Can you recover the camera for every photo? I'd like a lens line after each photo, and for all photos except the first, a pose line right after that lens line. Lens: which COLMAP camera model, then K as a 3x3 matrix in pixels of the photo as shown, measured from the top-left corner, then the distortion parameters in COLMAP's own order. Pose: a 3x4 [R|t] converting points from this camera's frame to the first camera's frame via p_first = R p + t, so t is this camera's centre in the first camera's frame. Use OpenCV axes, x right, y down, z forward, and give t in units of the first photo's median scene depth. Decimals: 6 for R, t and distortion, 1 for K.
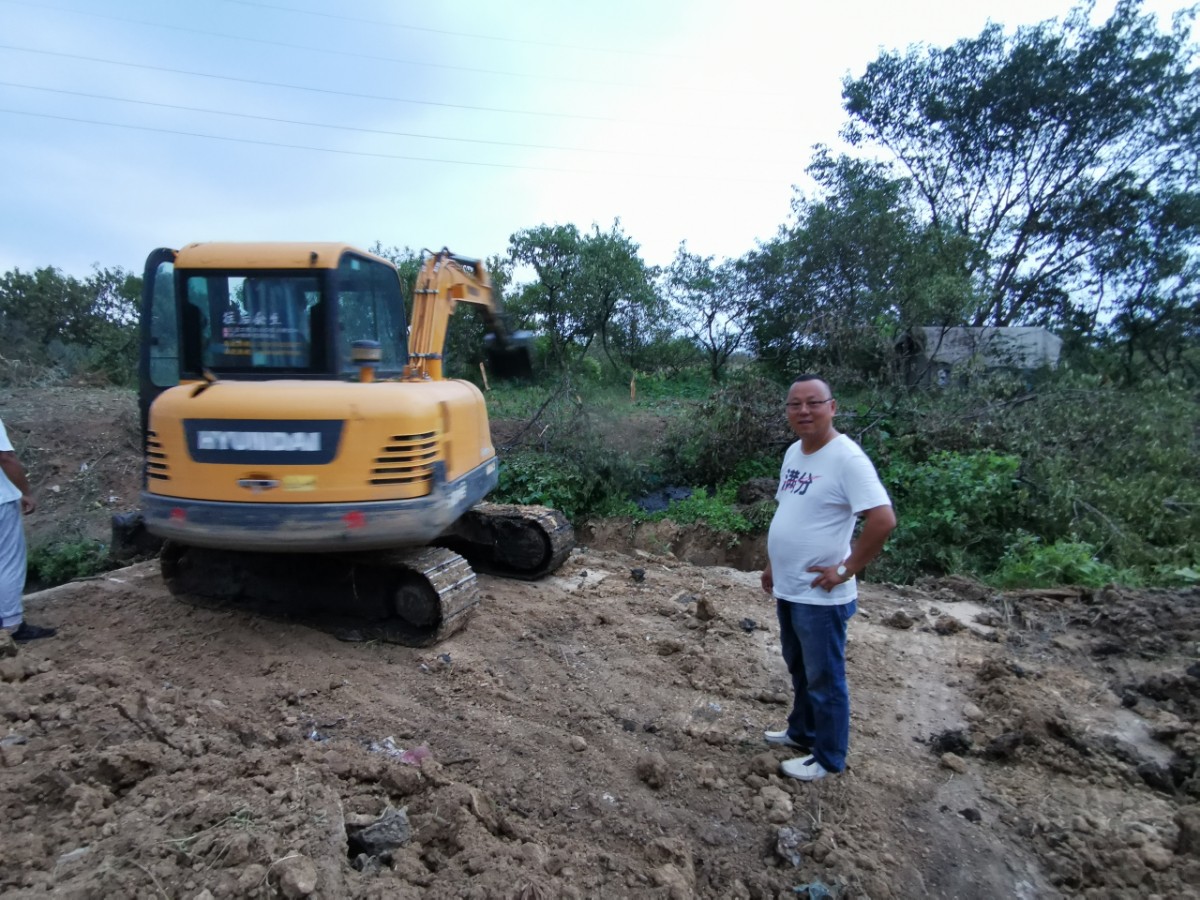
lens RADIAL K [[671.7, 0, 600.9], [0, 671.7, 446.8], [0, 0, 1]] dist [0.004033, 0.003264]
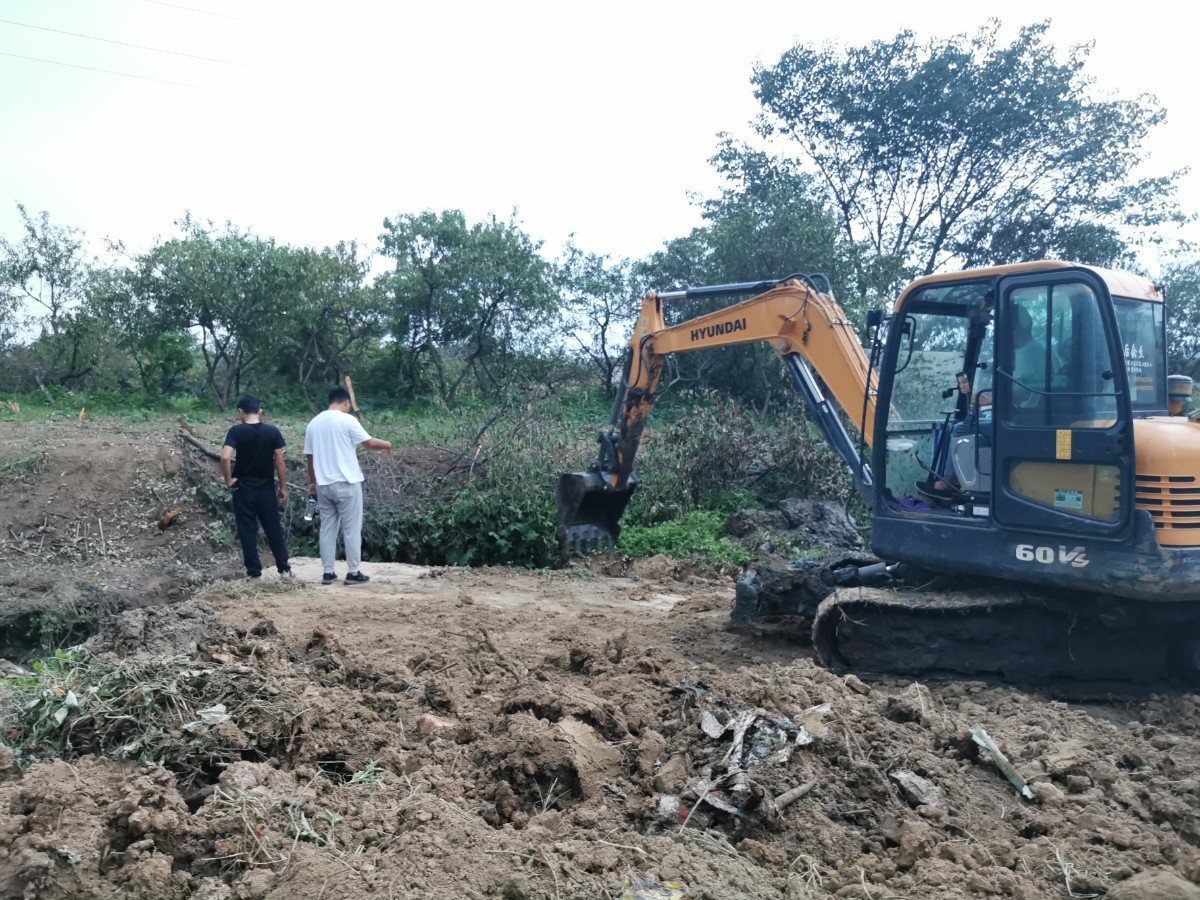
lens RADIAL K [[939.8, 0, 599.1], [0, 939.8, 451.7], [0, 0, 1]] dist [-0.006142, -0.008010]
pose [[0.967132, 0.003482, 0.254252, -0.148414], [0.007498, 0.999081, -0.042202, 0.009132], [-0.254166, 0.042721, 0.966217, -0.113782]]
